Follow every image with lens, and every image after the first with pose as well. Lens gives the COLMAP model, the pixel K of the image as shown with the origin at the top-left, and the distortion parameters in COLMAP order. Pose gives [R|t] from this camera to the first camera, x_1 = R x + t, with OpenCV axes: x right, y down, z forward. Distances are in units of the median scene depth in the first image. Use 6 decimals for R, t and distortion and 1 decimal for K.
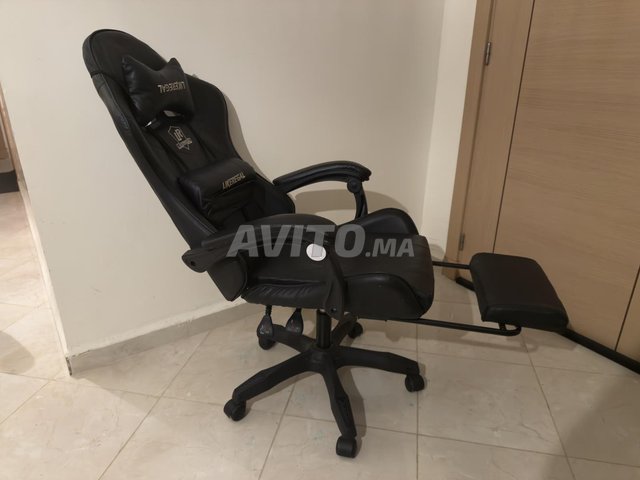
lens RADIAL K [[449.7, 0, 321.9], [0, 449.7, 239.6], [0, 0, 1]] dist [-0.002998, -0.003939]
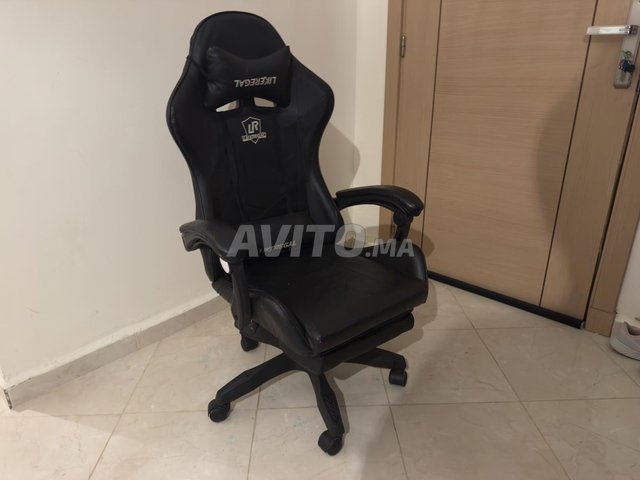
lens RADIAL K [[449.7, 0, 314.3], [0, 449.7, 242.3], [0, 0, 1]] dist [-0.002998, -0.003939]
pose [[0.976925, -0.100297, 0.188571, -0.106946], [0.101751, 0.994808, 0.001978, 0.032052], [-0.187790, 0.017255, 0.982058, -0.002562]]
